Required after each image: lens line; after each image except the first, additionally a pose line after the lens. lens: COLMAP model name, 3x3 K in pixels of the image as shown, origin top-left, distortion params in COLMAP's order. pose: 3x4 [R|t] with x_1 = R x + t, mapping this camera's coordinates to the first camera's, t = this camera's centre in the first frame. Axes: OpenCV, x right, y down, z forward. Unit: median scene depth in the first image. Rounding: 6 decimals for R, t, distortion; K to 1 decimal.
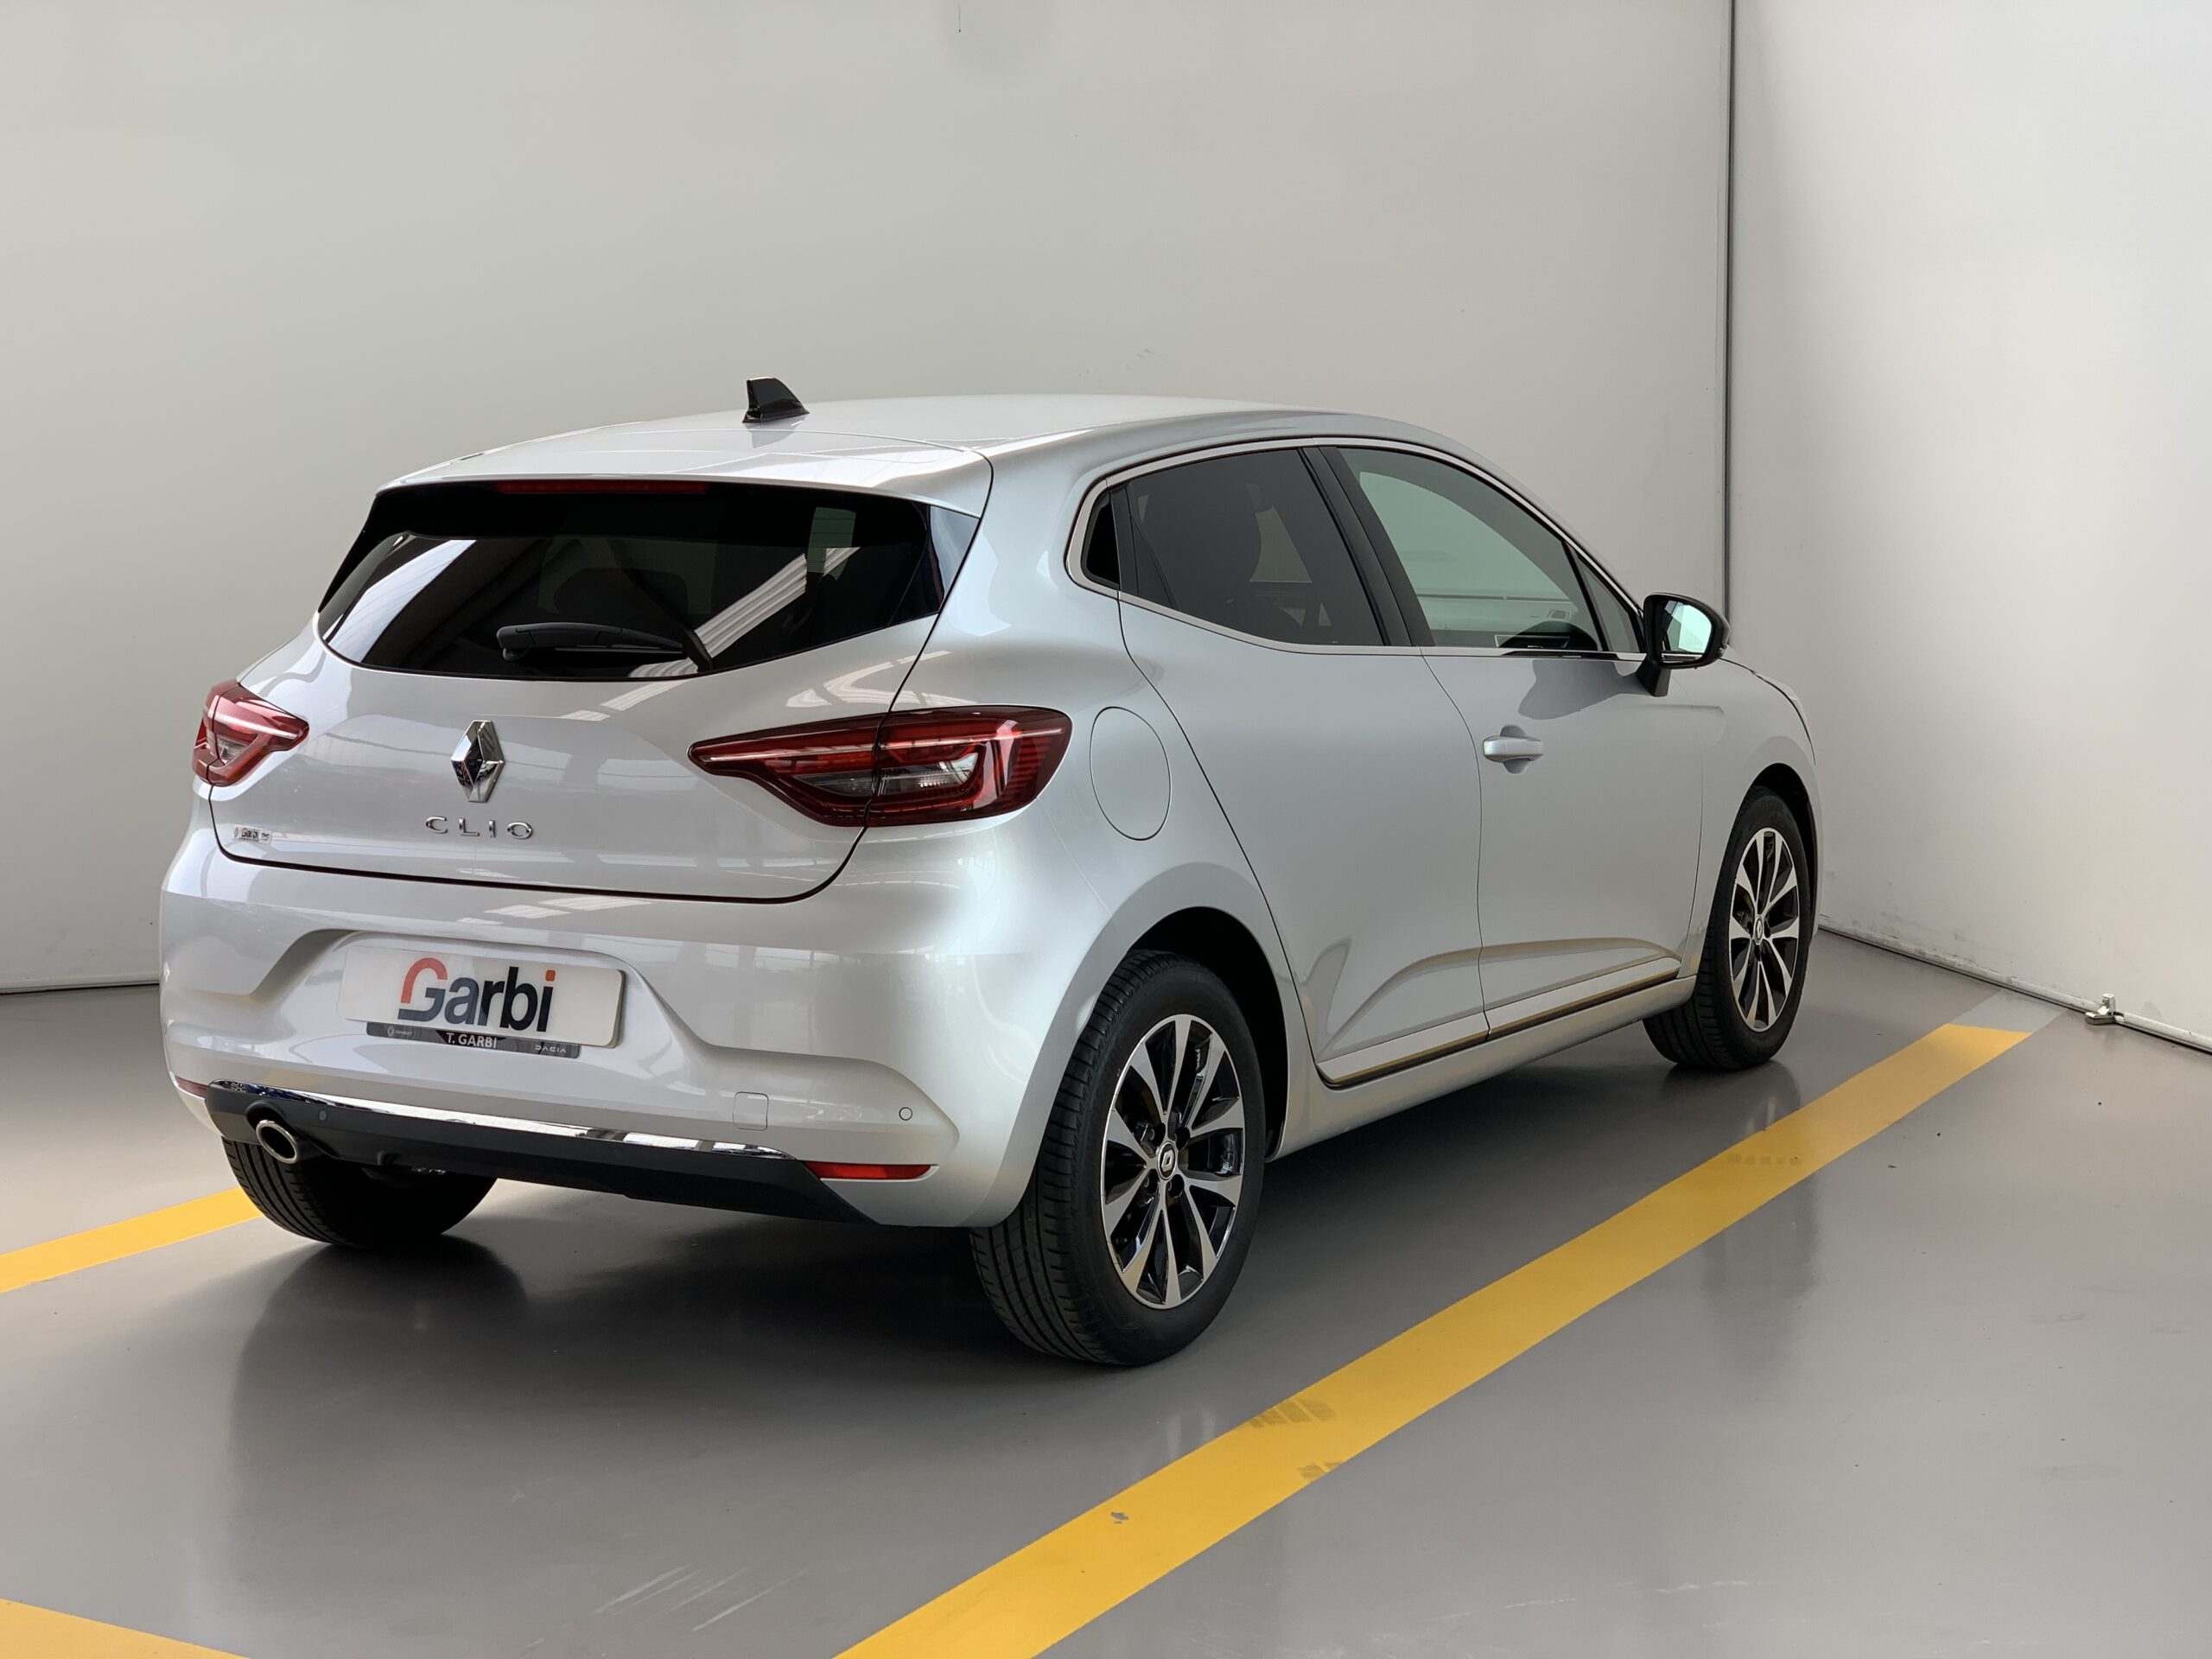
lens RADIAL K [[3348.4, 0, 1103.3], [0, 3348.4, 830.0], [0, 0, 1]] dist [0.049159, 0.000000]
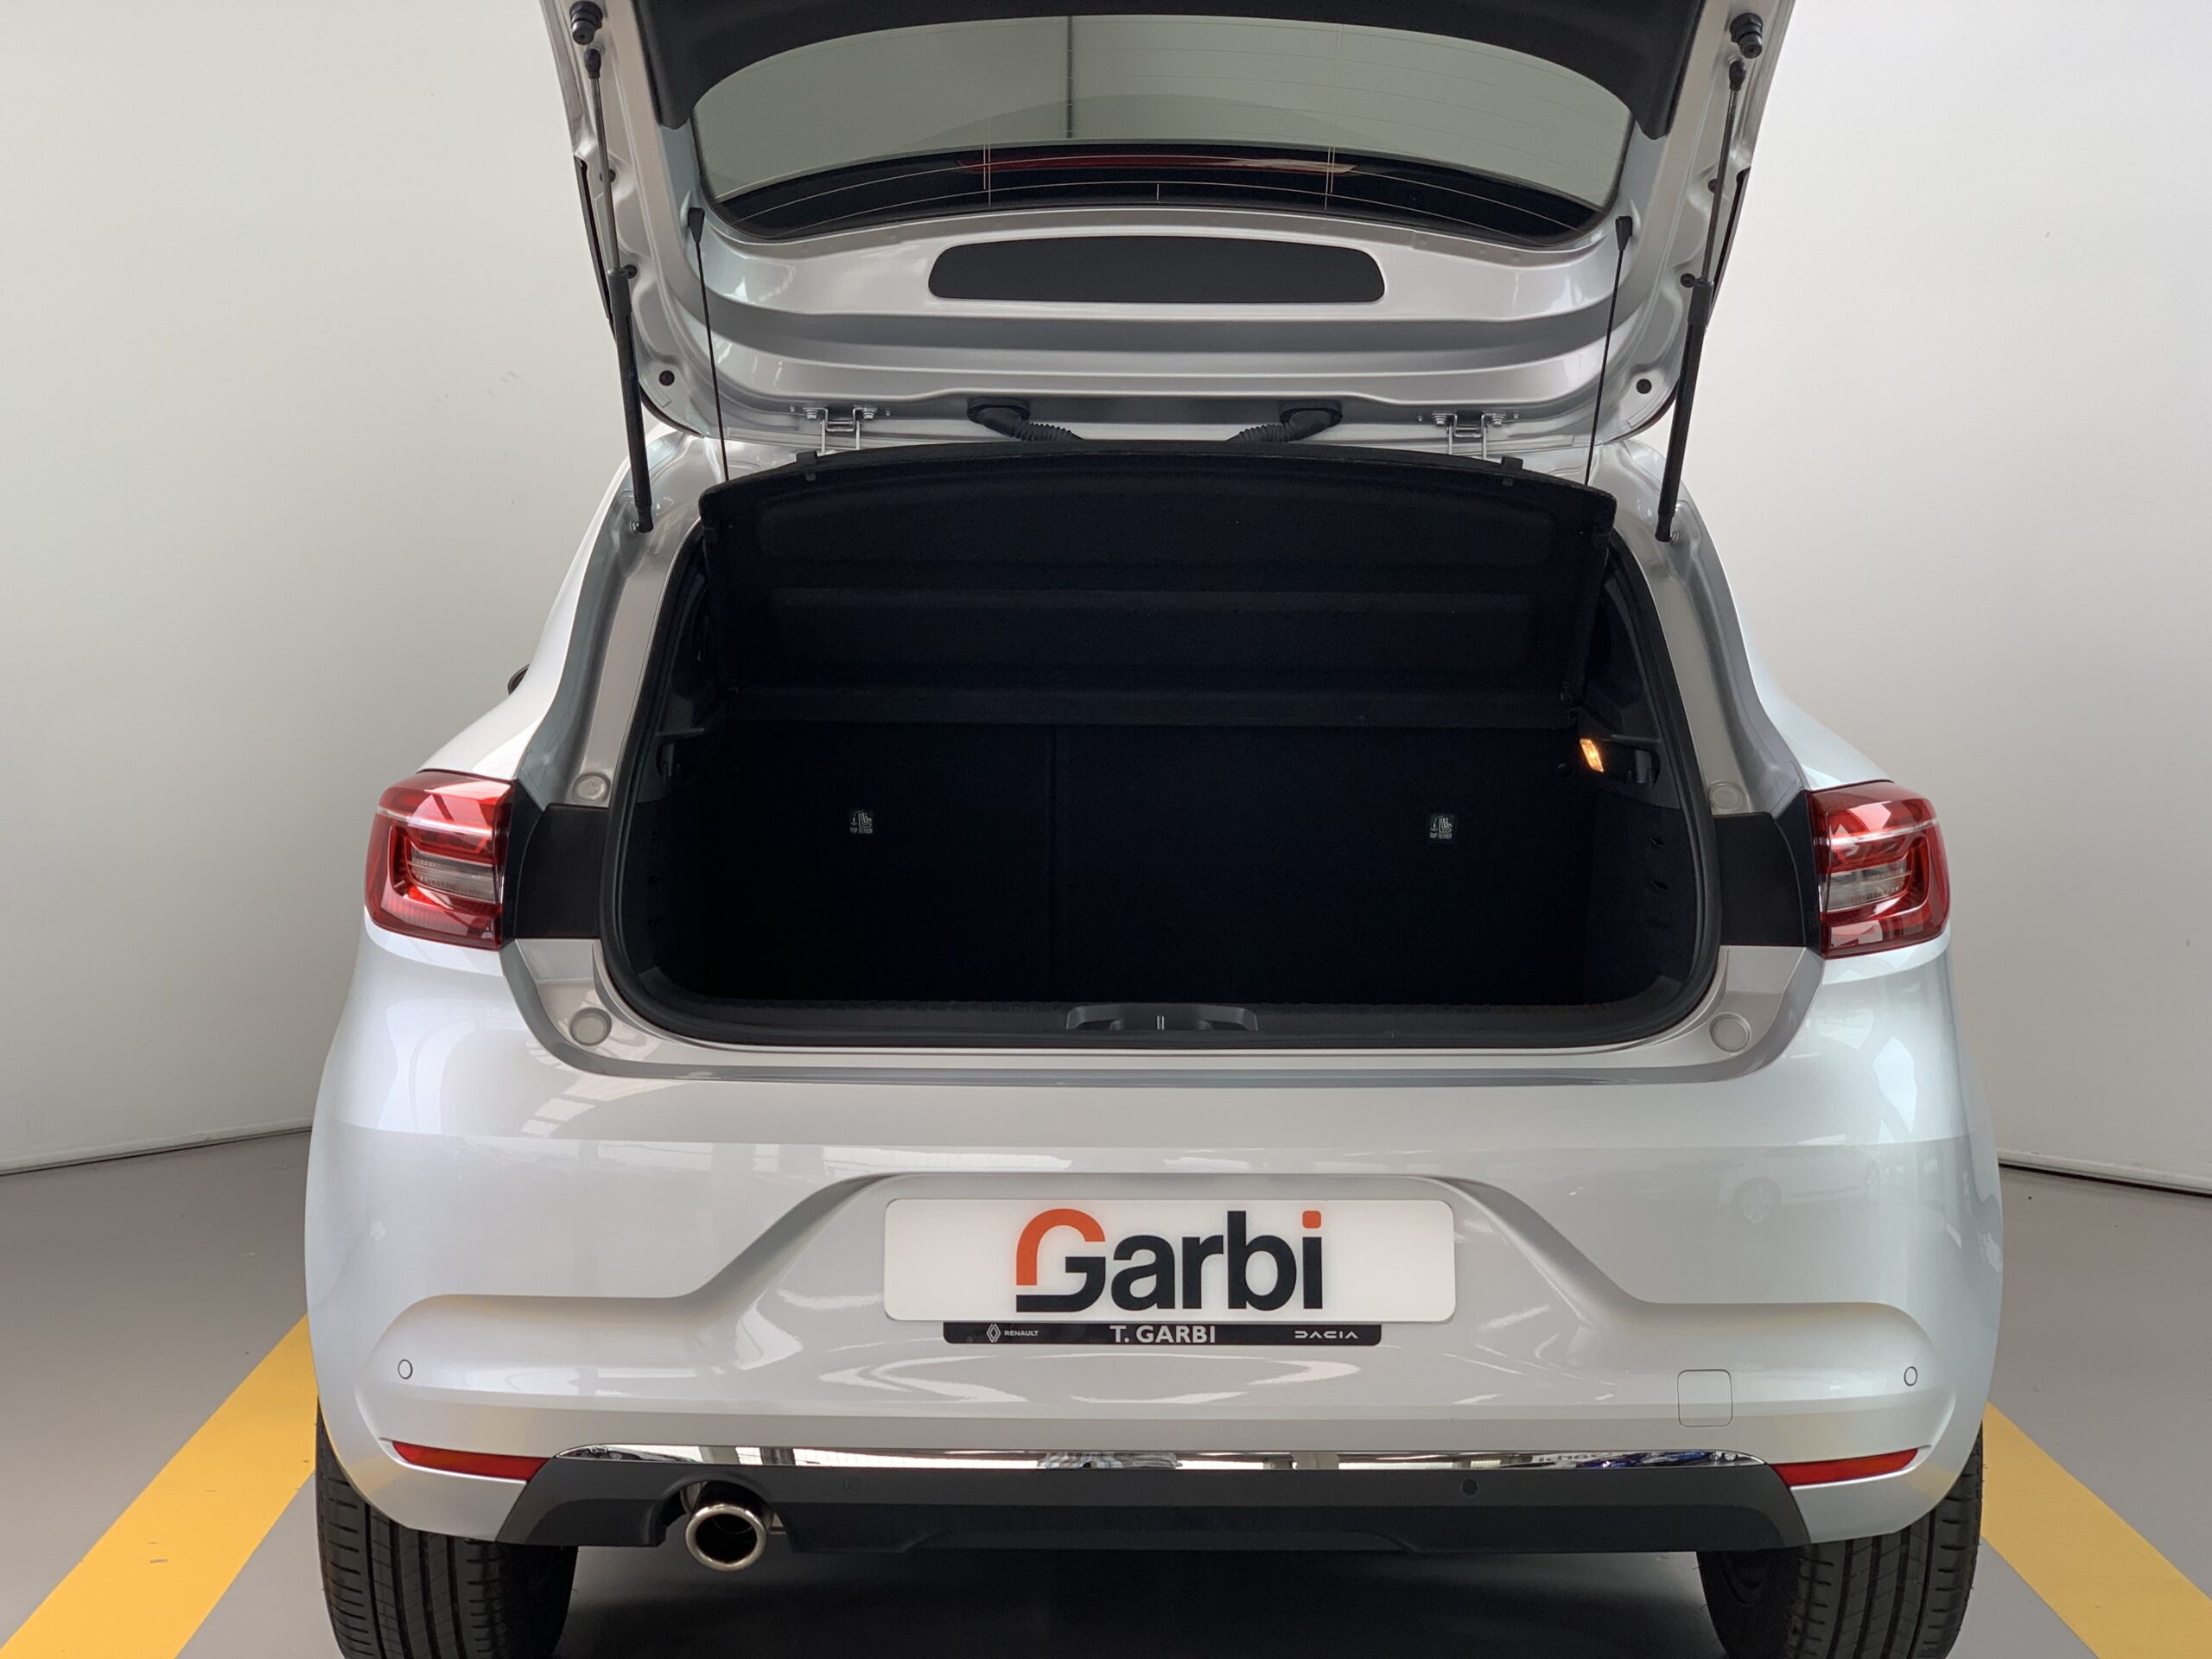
lens RADIAL K [[3348.4, 0, 1113.1], [0, 3348.4, 740.4], [0, 0, 1]] dist [0.049159, 0.000000]
pose [[0.853722, -0.015715, 0.520492, -0.521087], [0.048369, 0.997616, -0.049215, -0.017609], [-0.518478, 0.067191, 0.852447, 0.465080]]
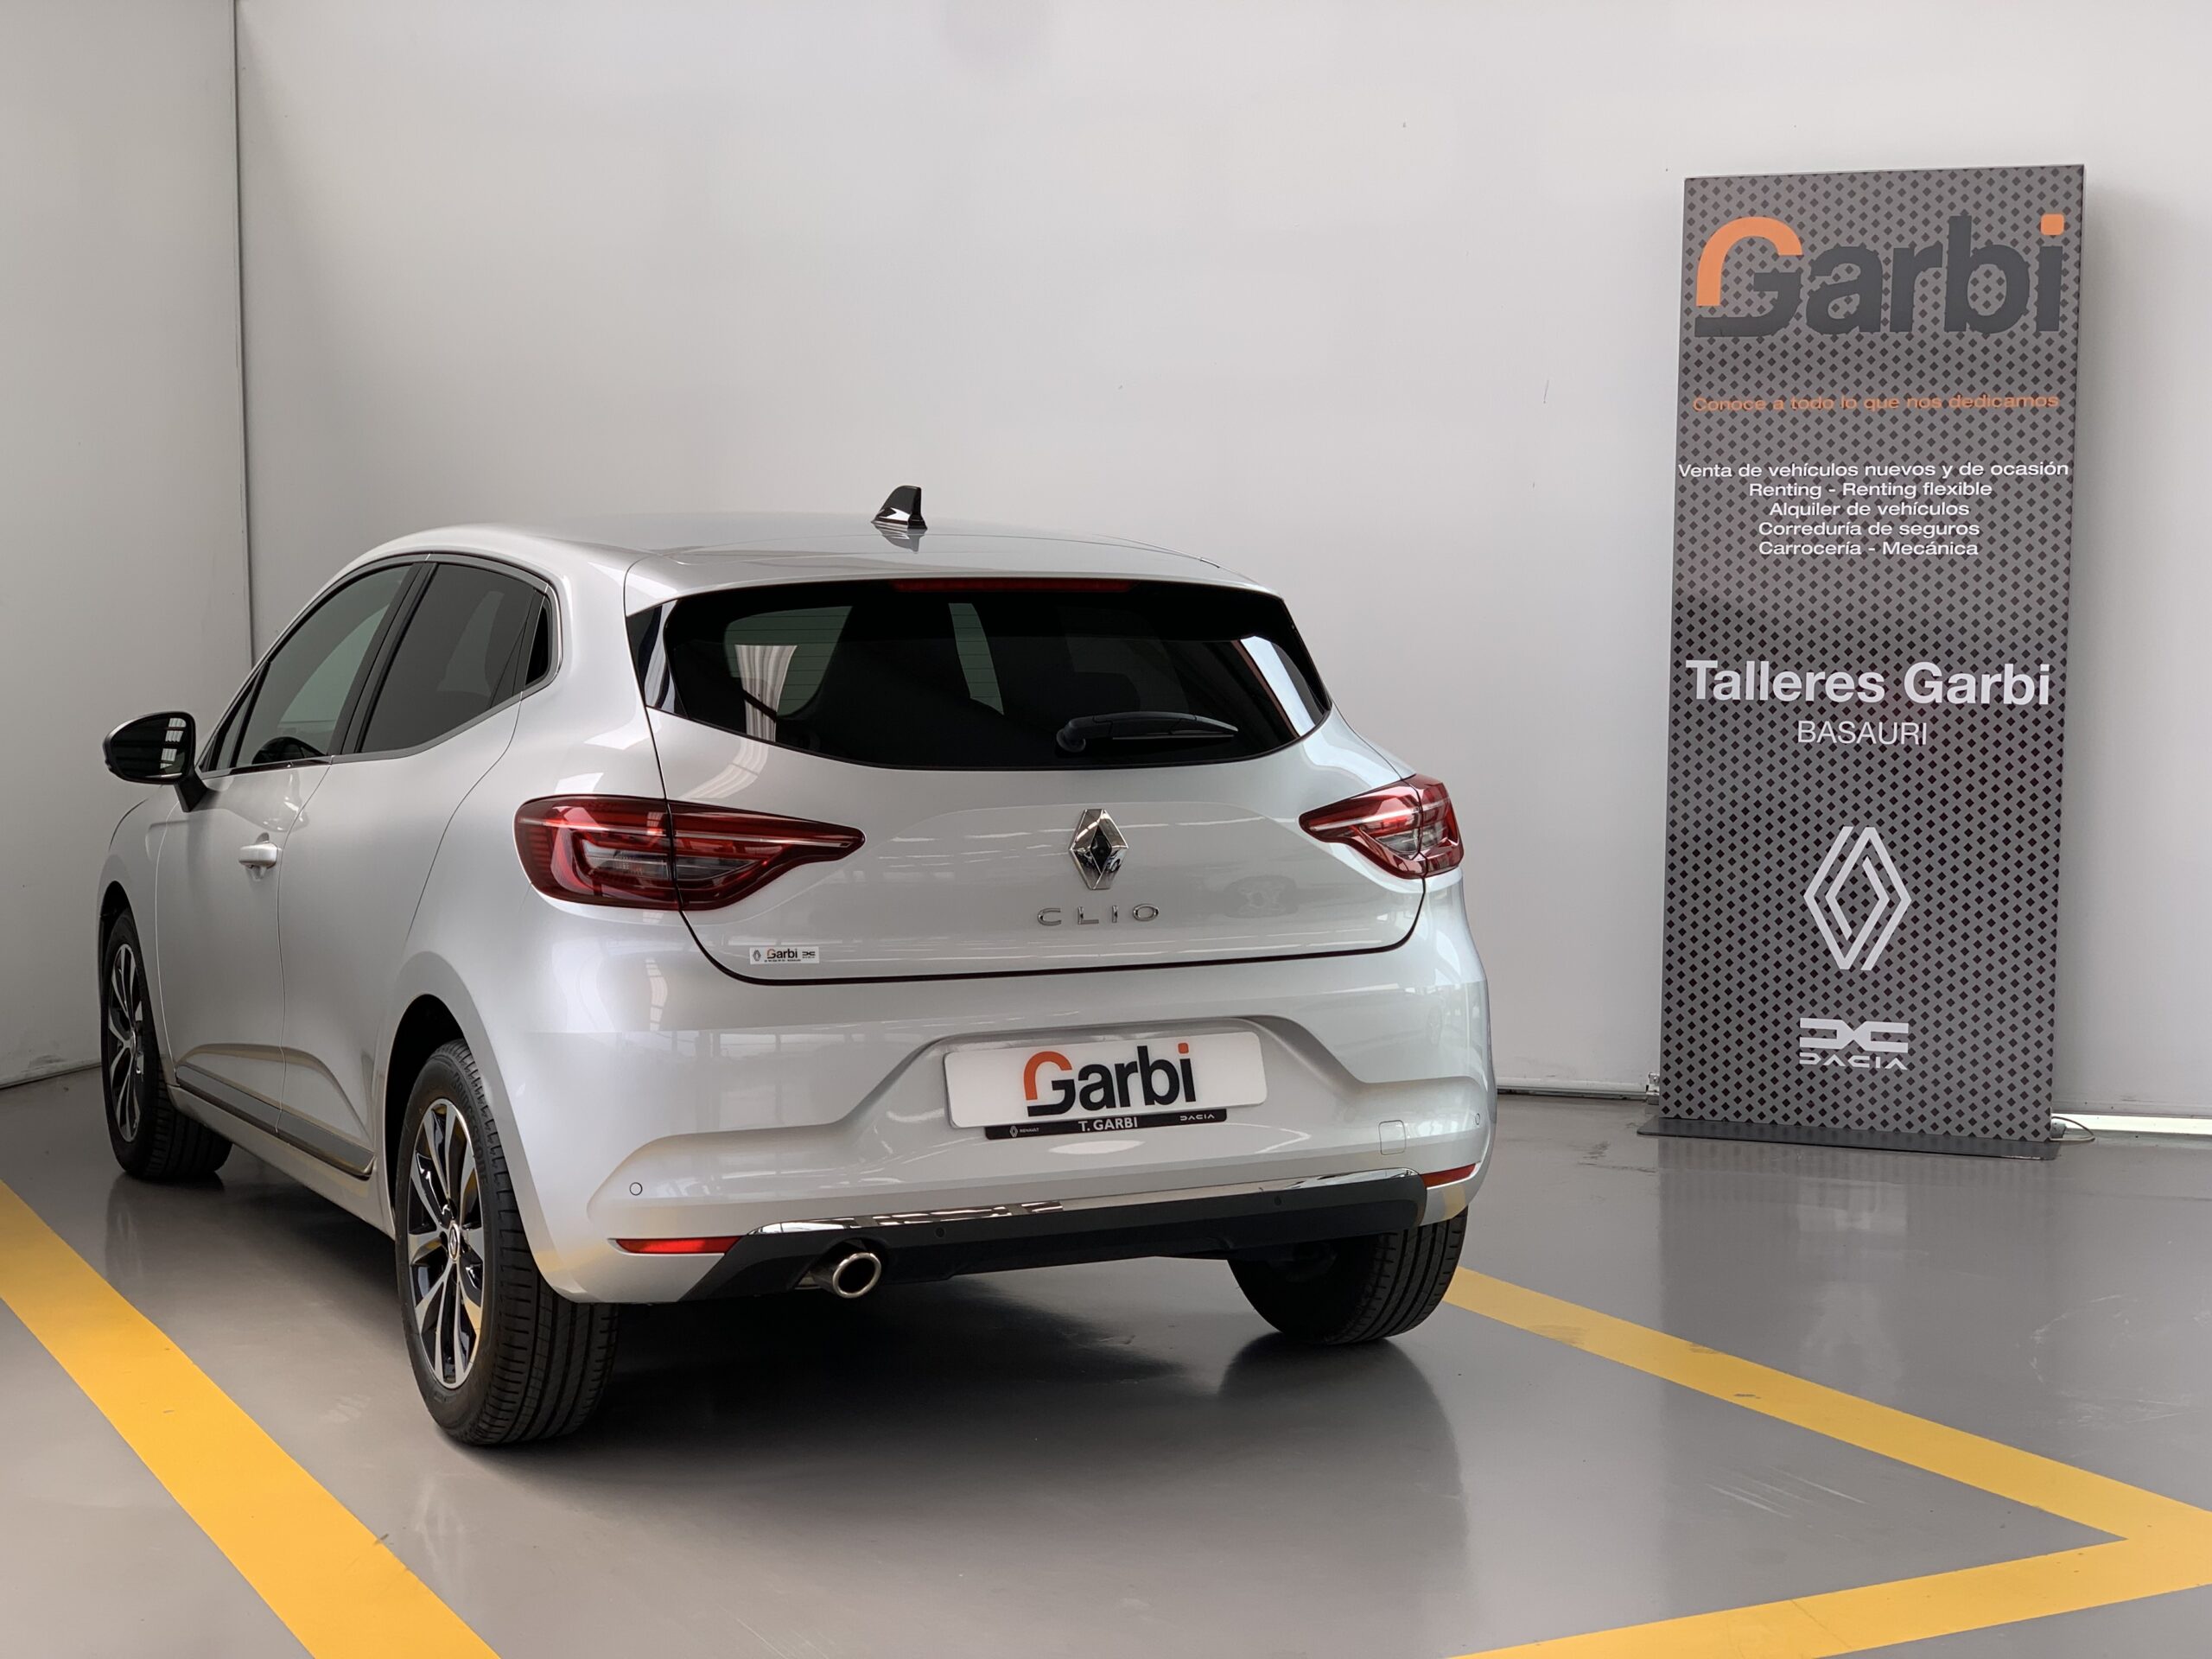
lens RADIAL K [[3348.4, 0, 1107.1], [0, 3348.4, 825.5], [0, 0, 1]] dist [0.049159, 0.000000]
pose [[0.537709, -0.050050, 0.841644, -1.038437], [0.094350, 0.995539, -0.001077, -0.026310], [-0.837835, 0.079988, 0.540032, 0.446696]]
